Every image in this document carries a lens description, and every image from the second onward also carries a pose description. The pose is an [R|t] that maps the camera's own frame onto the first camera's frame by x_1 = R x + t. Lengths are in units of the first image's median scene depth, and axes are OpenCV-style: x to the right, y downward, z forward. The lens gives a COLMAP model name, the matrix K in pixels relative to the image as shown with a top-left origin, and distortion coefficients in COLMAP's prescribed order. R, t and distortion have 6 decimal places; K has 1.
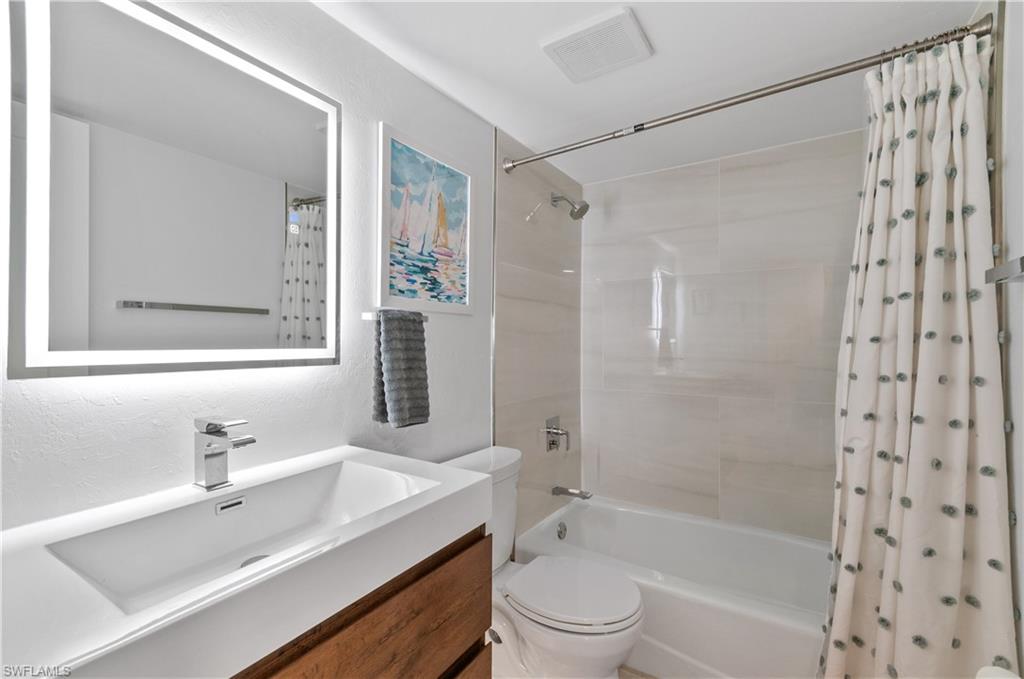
lens RADIAL K [[451.0, 0, 512.4], [0, 451.0, 341.7], [0, 0, 1]] dist [0.011027, -0.003308]
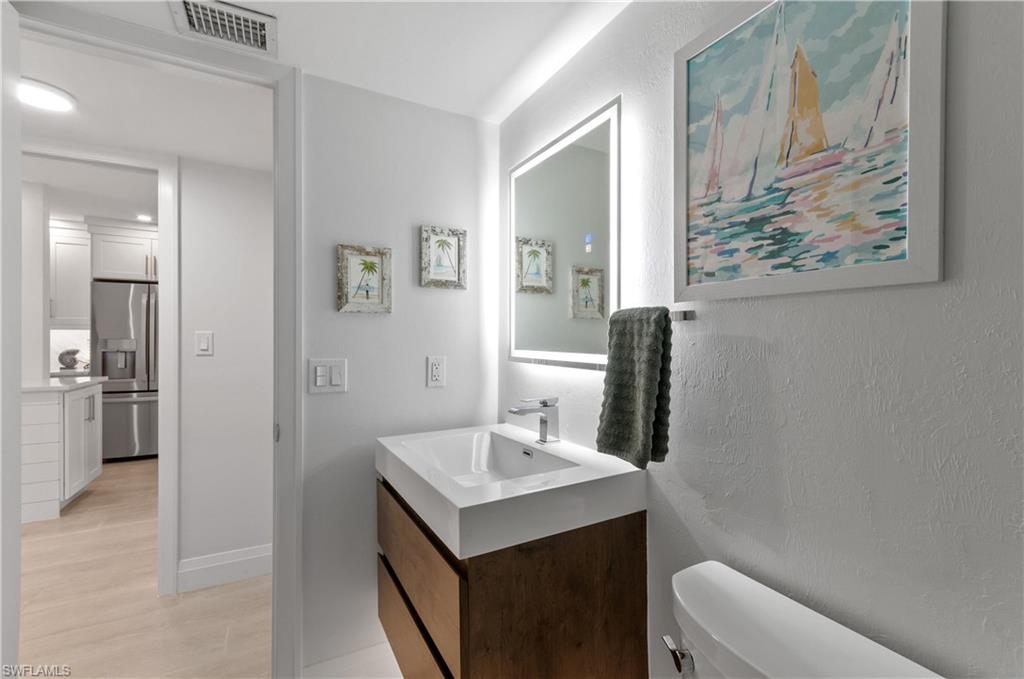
lens RADIAL K [[451.0, 0, 513.2], [0, 451.0, 339.9], [0, 0, 1]] dist [0.011027, -0.003308]
pose [[-0.484917, 0.001230, -0.874560, 0.436820], [-0.001757, 0.999996, 0.002381, -0.016484], [0.874559, 0.002691, -0.484912, 1.007272]]
